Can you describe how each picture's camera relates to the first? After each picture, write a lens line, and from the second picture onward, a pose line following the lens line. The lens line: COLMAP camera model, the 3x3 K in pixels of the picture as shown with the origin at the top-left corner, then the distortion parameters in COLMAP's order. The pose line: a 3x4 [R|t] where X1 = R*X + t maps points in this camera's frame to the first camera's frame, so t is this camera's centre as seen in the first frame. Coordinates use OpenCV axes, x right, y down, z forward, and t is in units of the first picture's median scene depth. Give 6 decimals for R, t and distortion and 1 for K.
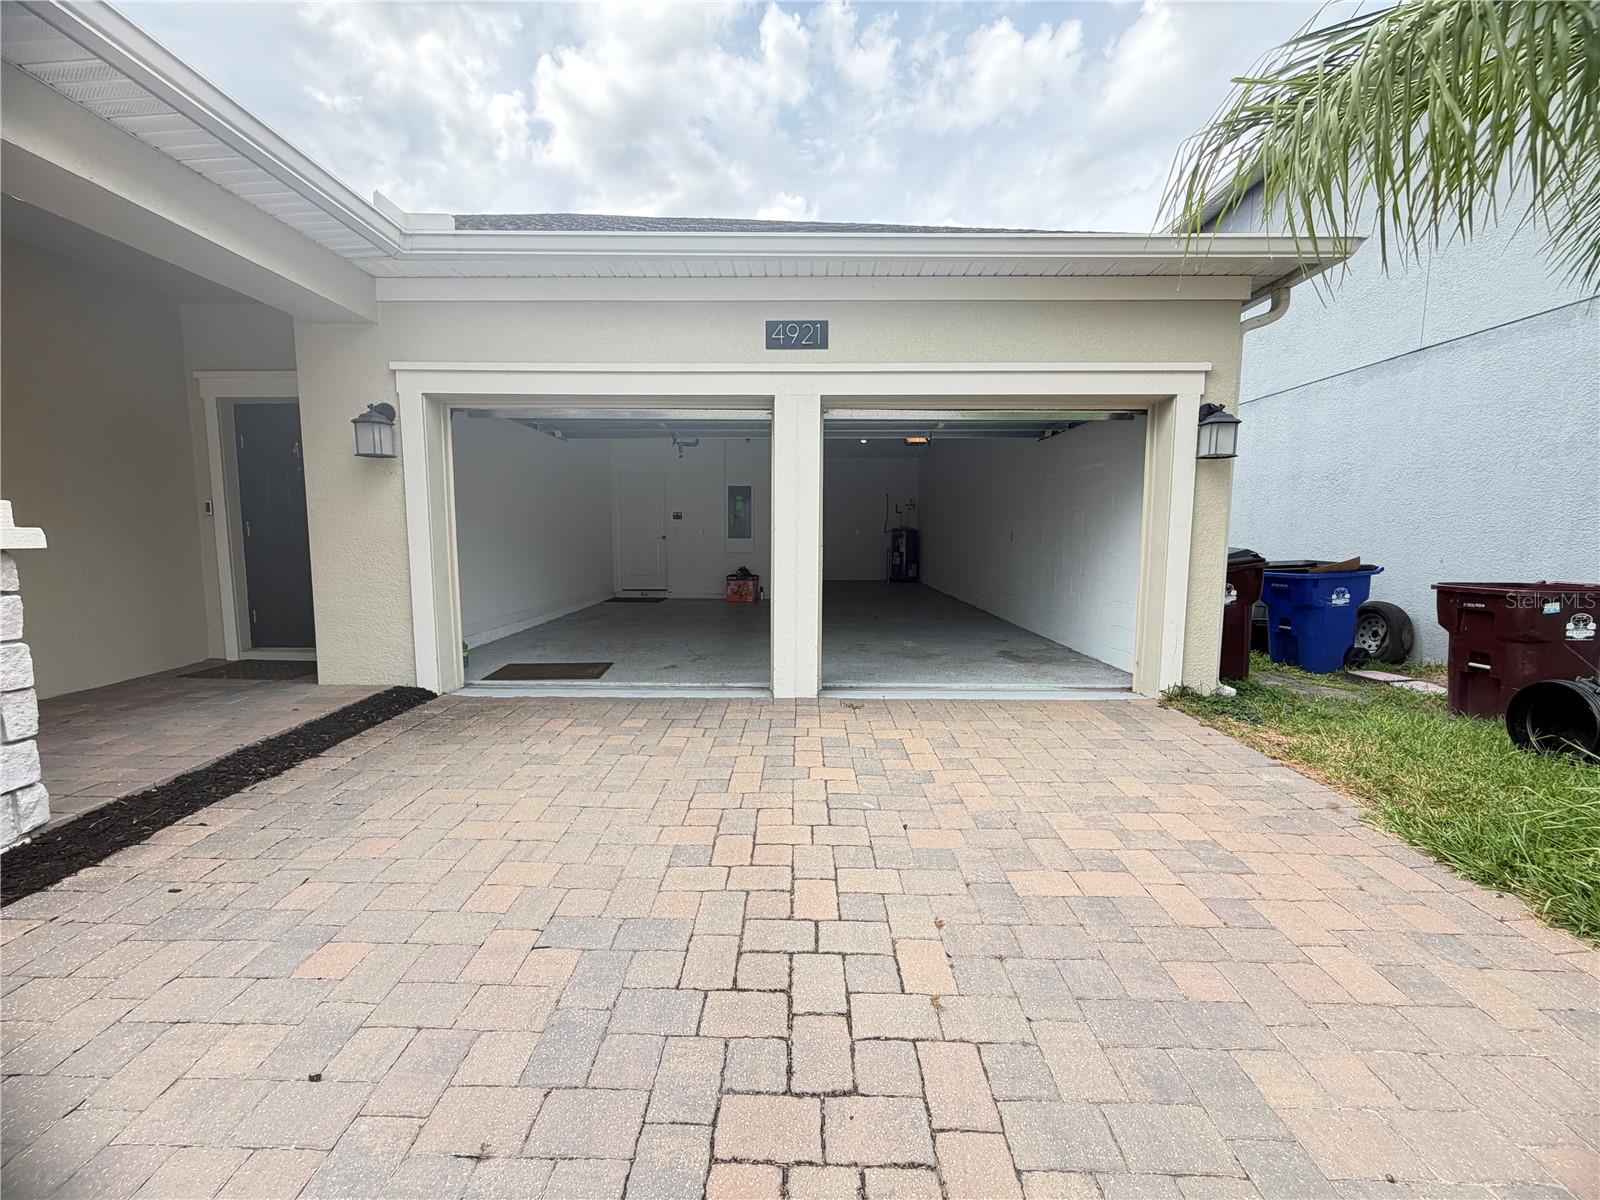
lens RADIAL K [[639.3, 0, 804.0], [0, 639.3, 600.4], [0, 0, 1]] dist [-0.000450, 0.000543]
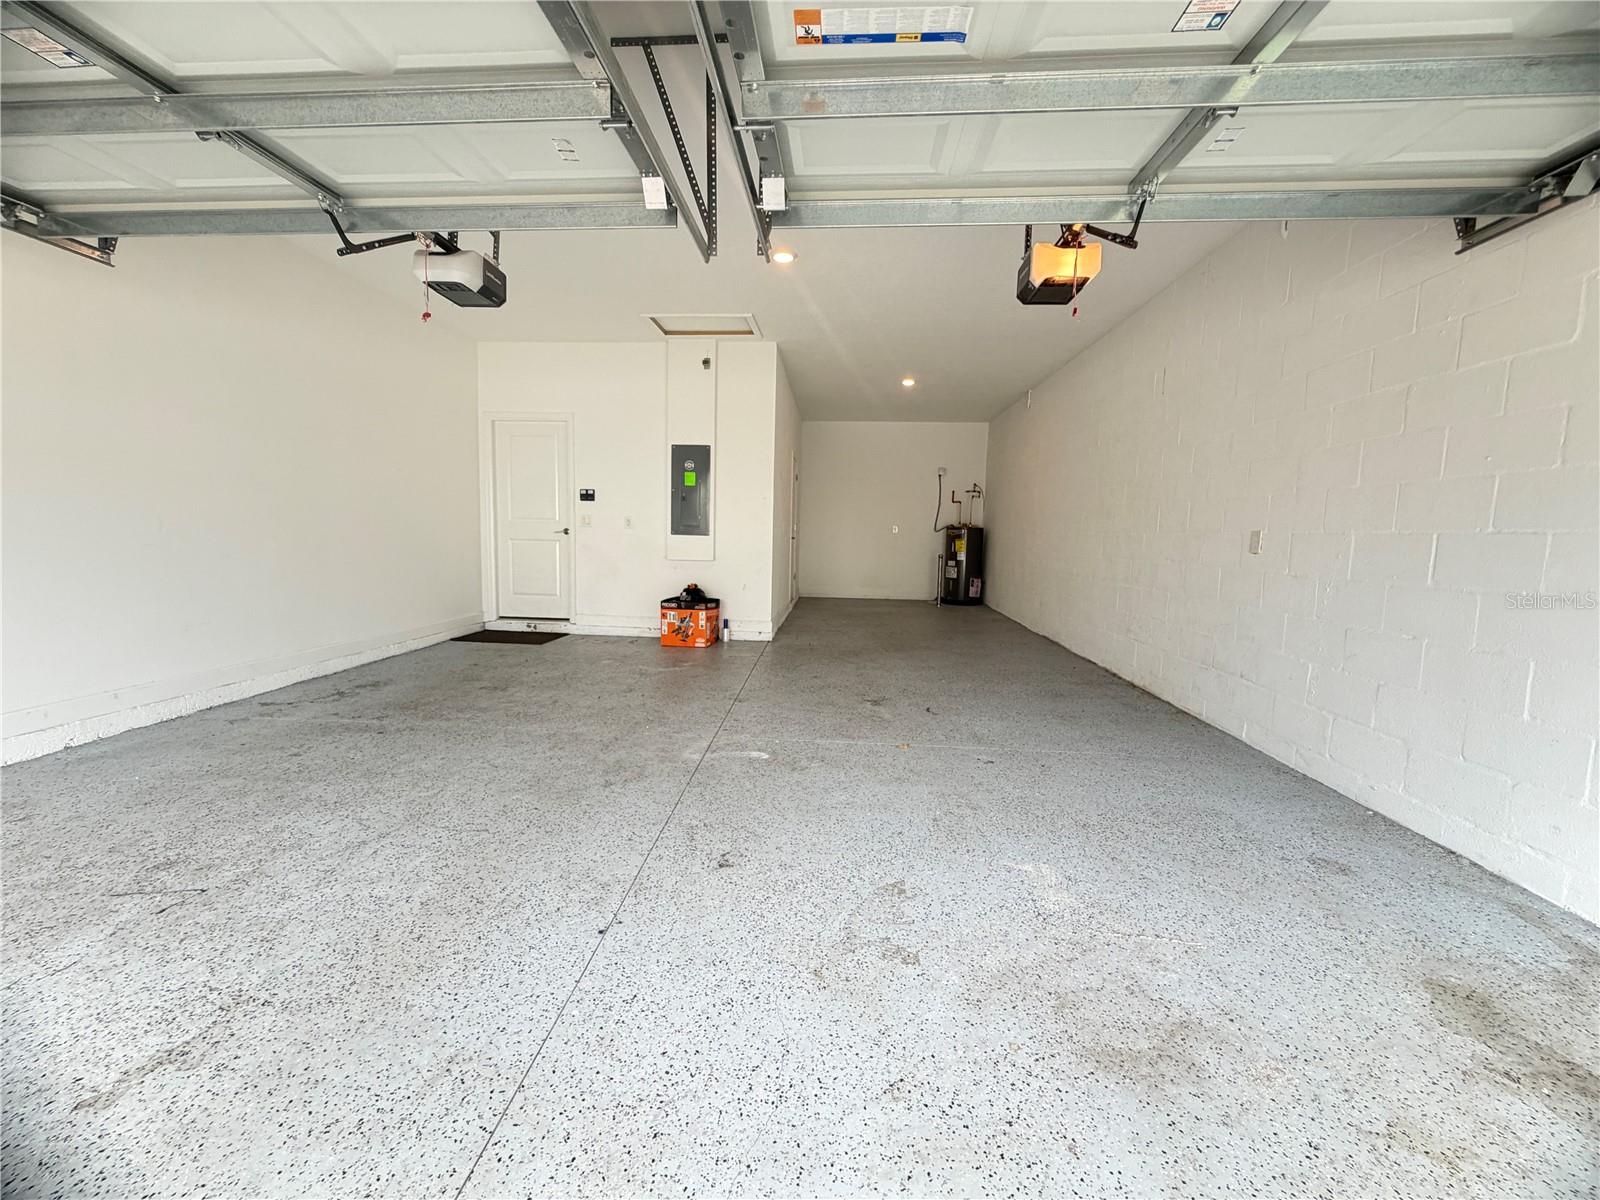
lens RADIAL K [[639.3, 0, 793.2], [0, 639.3, 595.5], [0, 0, 1]] dist [-0.000450, 0.000543]
pose [[0.997244, 0.023795, -0.070277, 0.025558], [-0.024298, 0.999685, -0.006311, -0.030062], [0.070105, 0.008001, 0.997508, 0.315034]]
